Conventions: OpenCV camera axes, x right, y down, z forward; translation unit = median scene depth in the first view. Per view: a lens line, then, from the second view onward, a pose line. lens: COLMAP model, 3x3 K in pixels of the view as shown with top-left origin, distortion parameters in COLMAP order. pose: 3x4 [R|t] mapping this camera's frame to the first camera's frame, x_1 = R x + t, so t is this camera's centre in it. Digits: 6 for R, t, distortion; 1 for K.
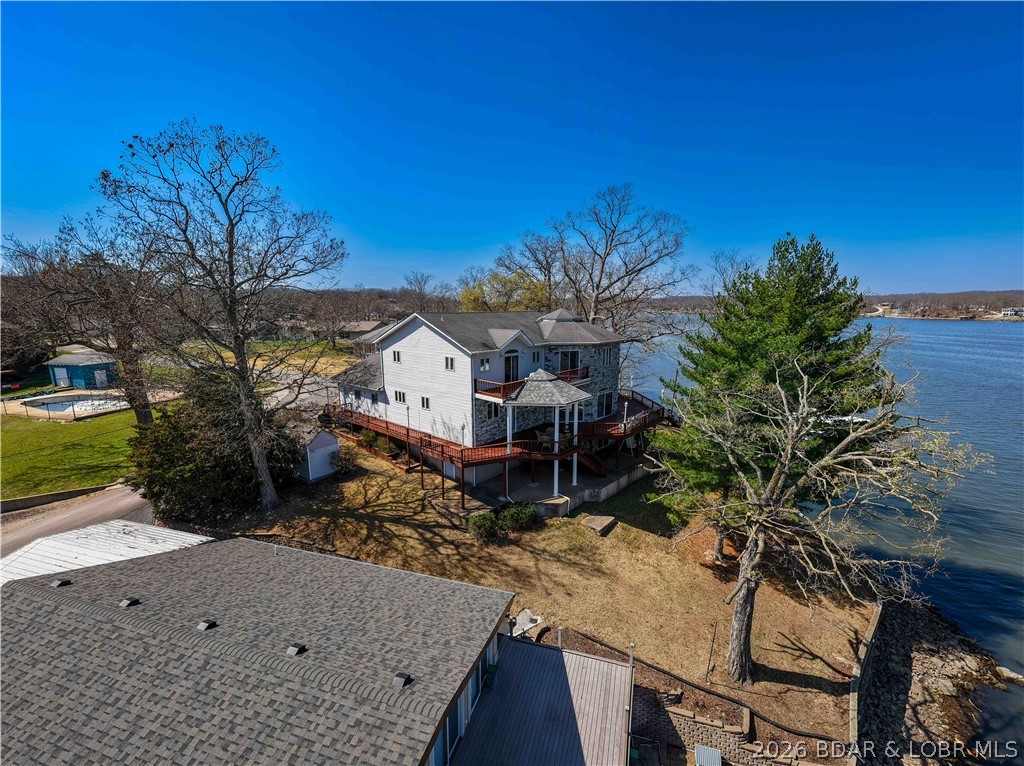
lens RADIAL K [[420.6, 0, 512.0], [0, 420.6, 383.0], [0, 0, 1]] dist [0.000541, -0.000118]
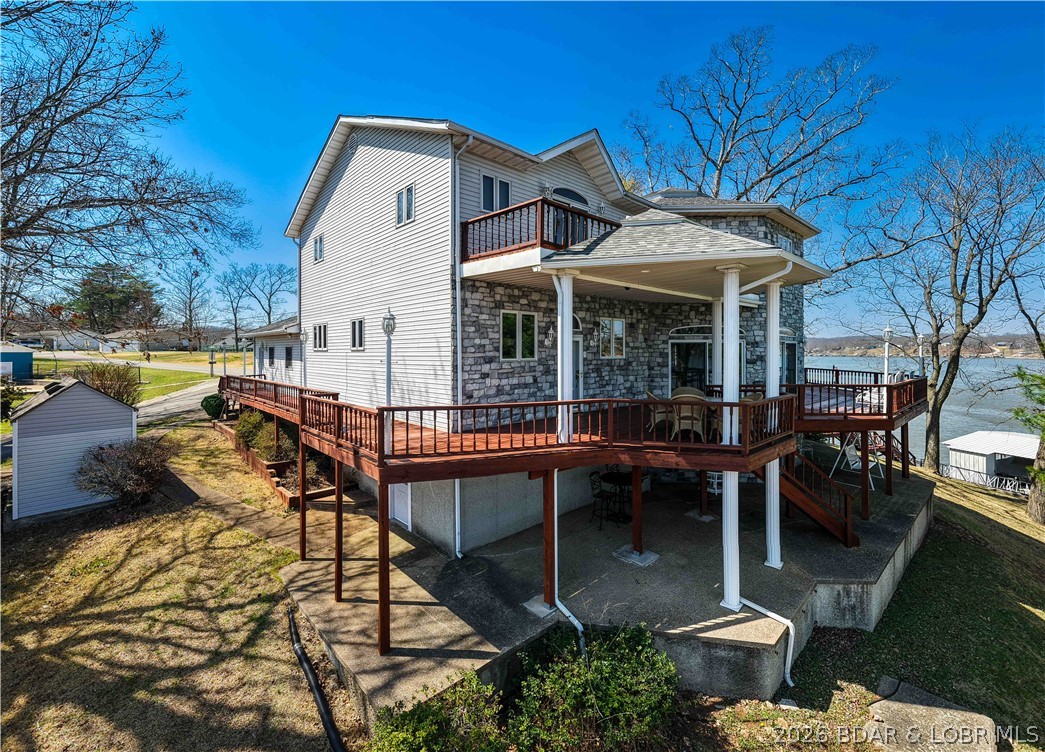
lens RADIAL K [[449.3, 0, 523.7], [0, 449.3, 356.8], [0, 0, 1]] dist [0.011173, 0.000023]
pose [[0.995194, -0.001998, -0.097905, -0.003633], [-0.014339, 0.986042, -0.165878, 0.152971], [0.096870, 0.166484, 0.981274, 0.649256]]
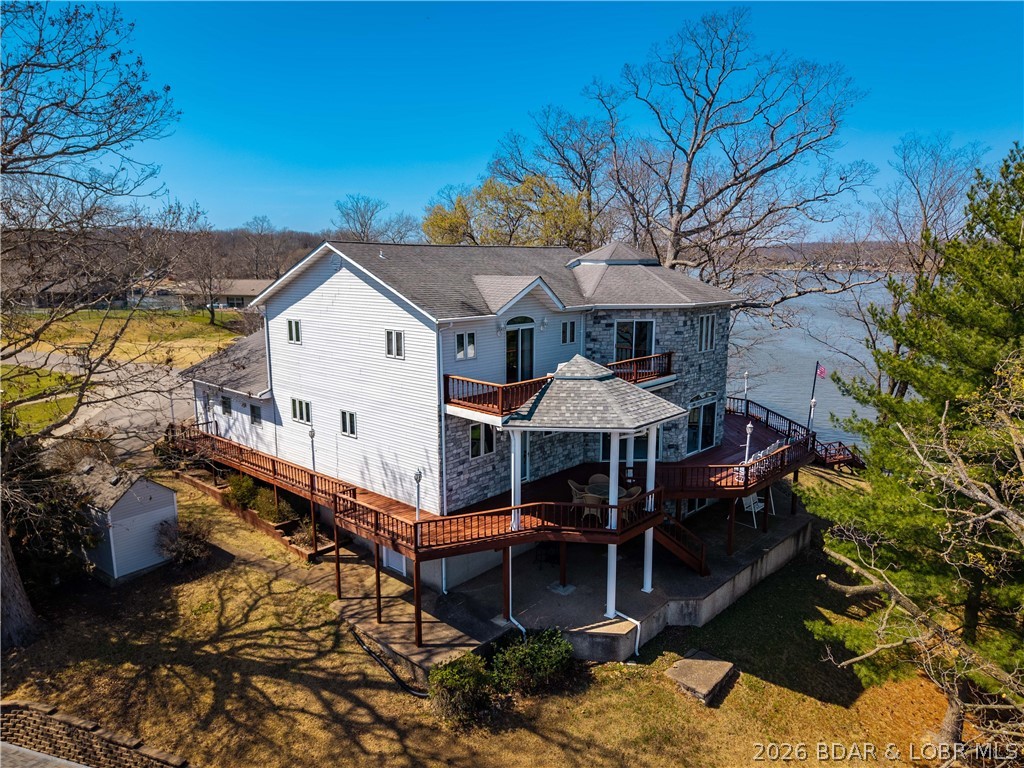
lens RADIAL K [[694.7, 0, 507.9], [0, 694.7, 385.3], [0, 0, 1]] dist [0.028586, -0.004592]
pose [[0.999866, 0.002641, -0.016126, -0.002348], [-0.002649, 0.999996, -0.000505, 0.002147], [0.016124, 0.000548, 0.999870, 0.187757]]
